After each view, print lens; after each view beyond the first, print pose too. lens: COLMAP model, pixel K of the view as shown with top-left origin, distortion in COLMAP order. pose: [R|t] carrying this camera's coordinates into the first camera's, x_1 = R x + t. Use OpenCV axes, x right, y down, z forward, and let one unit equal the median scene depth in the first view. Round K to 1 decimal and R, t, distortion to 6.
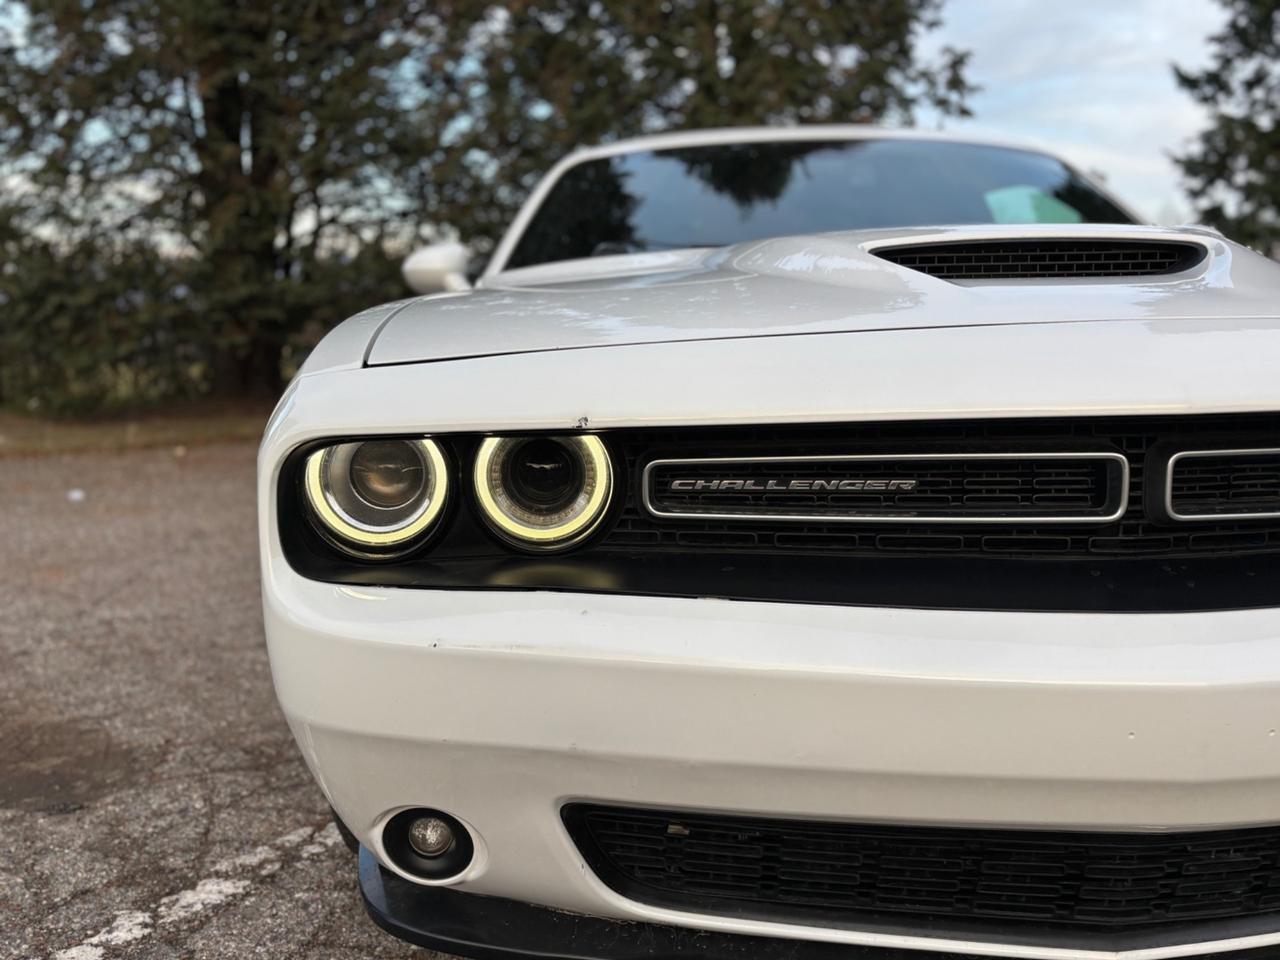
lens RADIAL K [[1147.9, 0, 648.4], [0, 1147.9, 485.6], [0, 0, 1]] dist [0.030014, 0.001279]
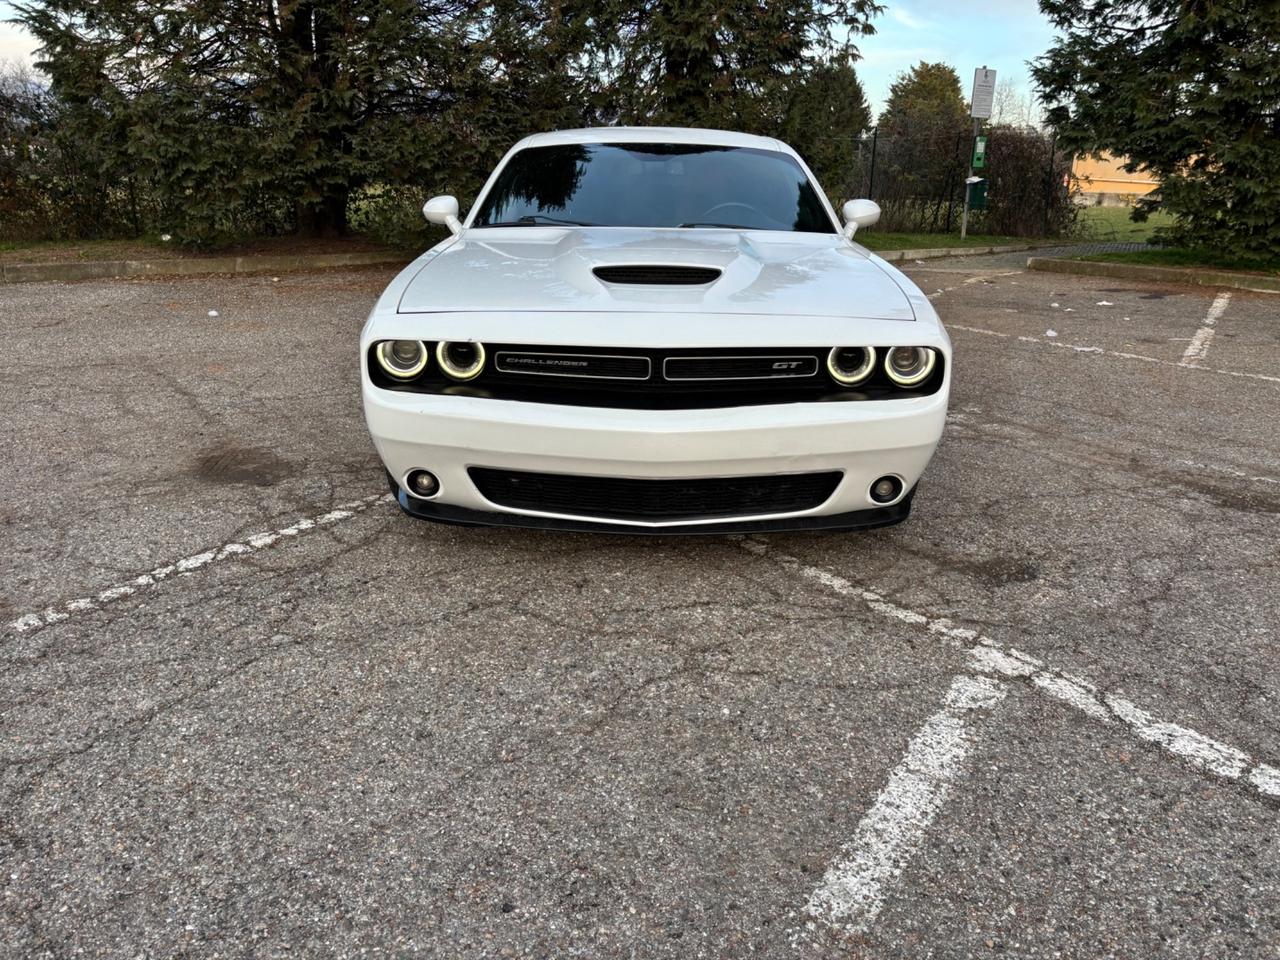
lens RADIAL K [[969.4, 0, 653.2], [0, 969.4, 457.8], [0, 0, 1]] dist [0.058165, -0.054936]
pose [[0.999407, 0.034170, 0.004341, 0.249866], [-0.034421, 0.986073, 0.162713, -0.108800], [0.001279, -0.162766, 0.986664, -0.929214]]
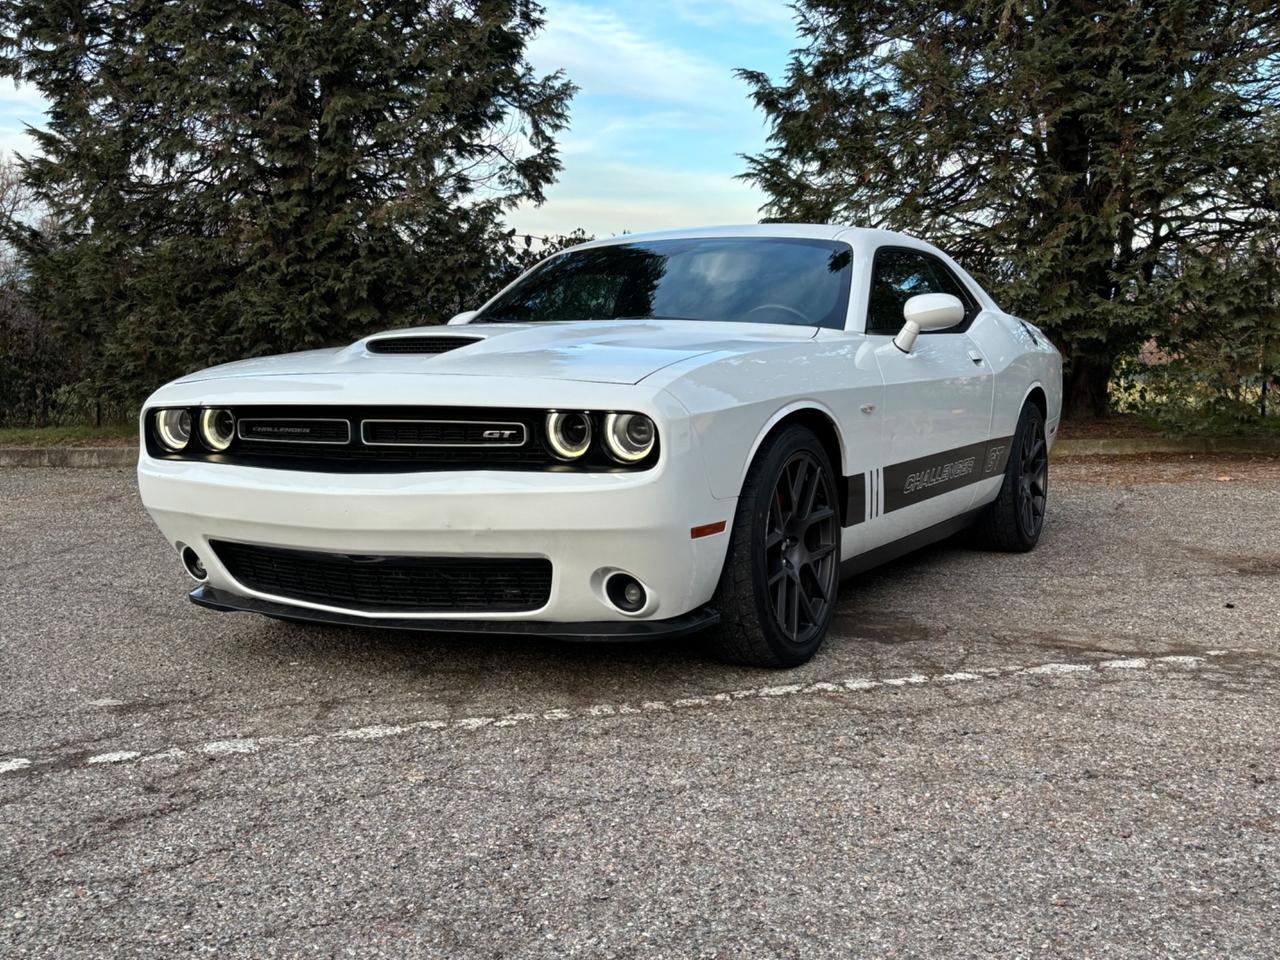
lens RADIAL K [[1471.6, 0, 630.2], [0, 1471.6, 470.7], [0, 0, 1]] dist [0.036824, 0.000000]
pose [[0.798835, 0.055527, -0.598982, 0.553473], [-0.084006, 0.996271, -0.019679, 0.117944], [0.595656, 0.066039, 0.800521, -1.133259]]
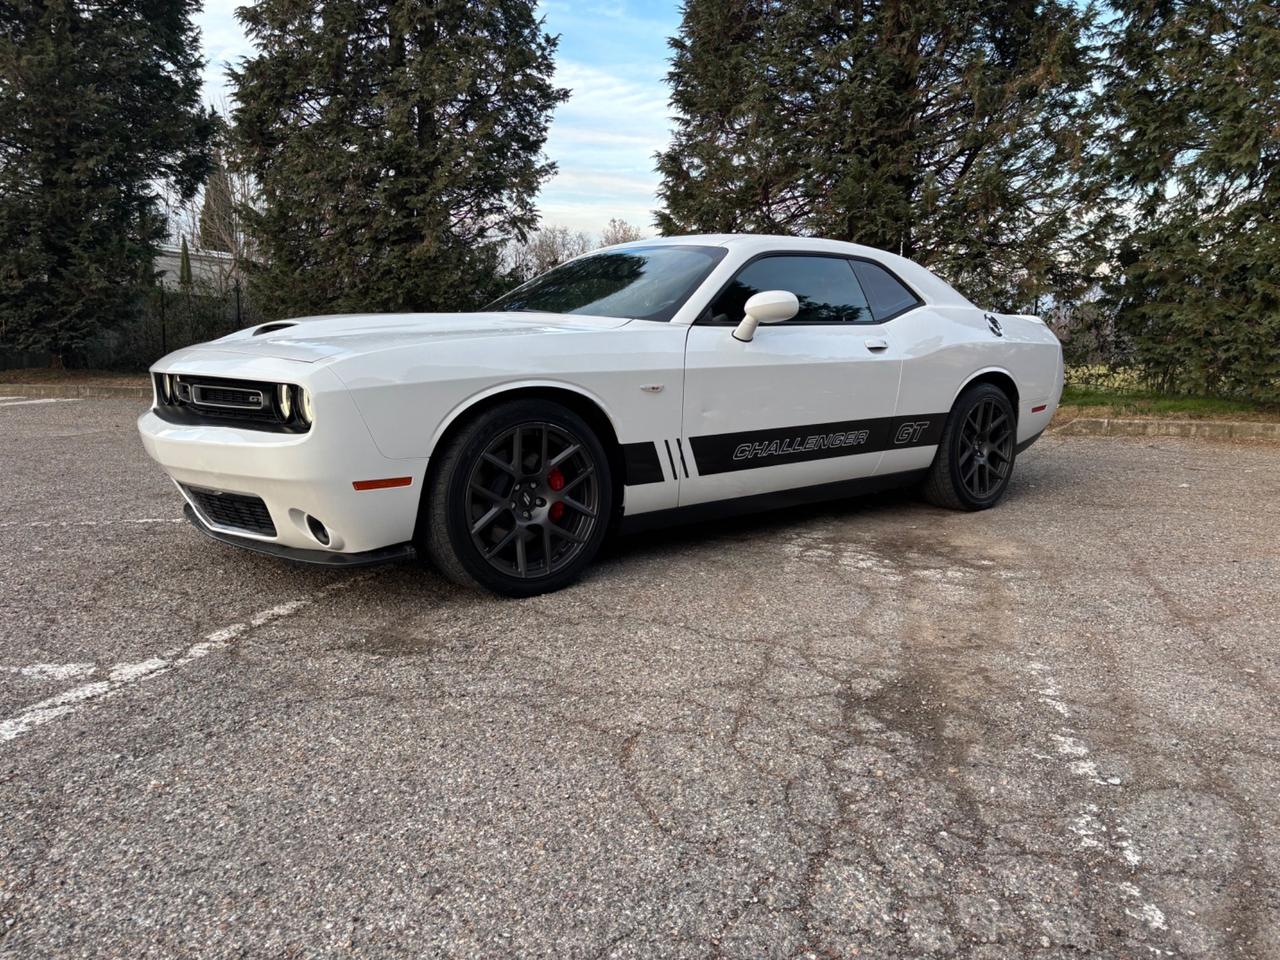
lens RADIAL K [[951.8, 0, 660.4], [0, 951.8, 494.2], [0, 0, 1]] dist [0.064728, 0.015653]
pose [[0.525906, 0.150999, -0.837032, 1.041154], [-0.124664, 0.987171, 0.099758, -0.054332], [0.841357, 0.051885, 0.537983, 0.097183]]
